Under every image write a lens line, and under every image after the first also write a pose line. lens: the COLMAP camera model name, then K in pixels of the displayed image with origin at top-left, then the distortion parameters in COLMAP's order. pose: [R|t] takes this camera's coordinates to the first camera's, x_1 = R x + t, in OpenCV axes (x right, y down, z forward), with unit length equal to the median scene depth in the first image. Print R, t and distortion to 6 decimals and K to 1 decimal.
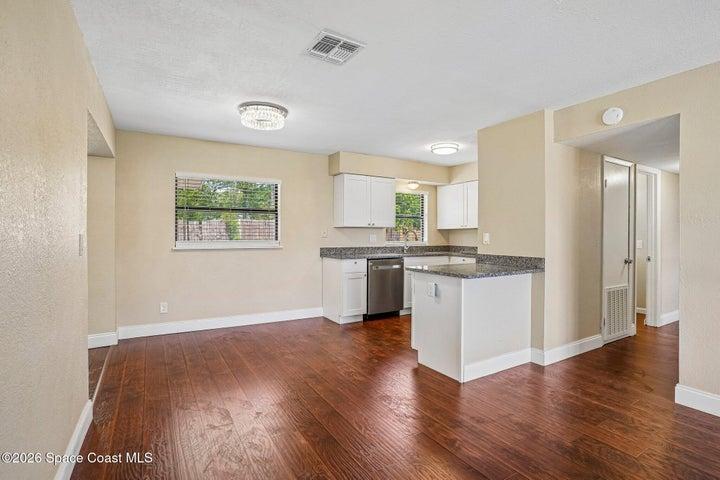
lens RADIAL K [[348.2, 0, 360.2], [0, 348.2, 236.1], [0, 0, 1]] dist [-0.001522, 0.000599]
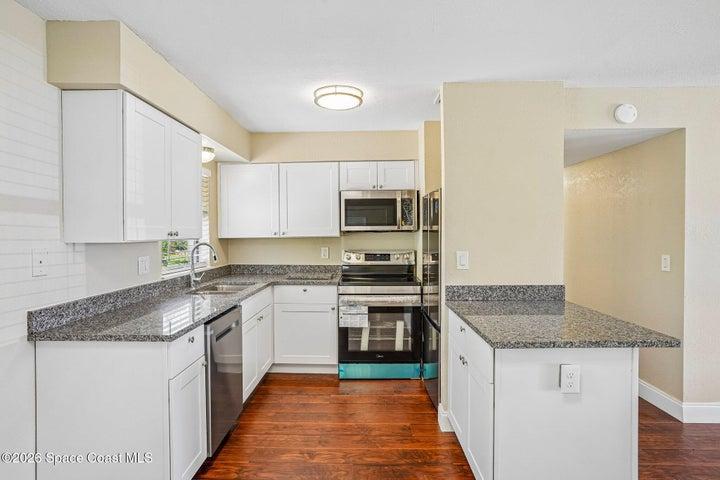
lens RADIAL K [[391.0, 0, 359.5], [0, 391.0, 236.9], [0, 0, 1]] dist [-0.000916, 0.000020]
pose [[0.528272, -0.012100, 0.848989, -0.247022], [0.009103, 0.999922, 0.008586, -0.031090], [-0.849026, 0.003193, 0.528341, 0.585638]]
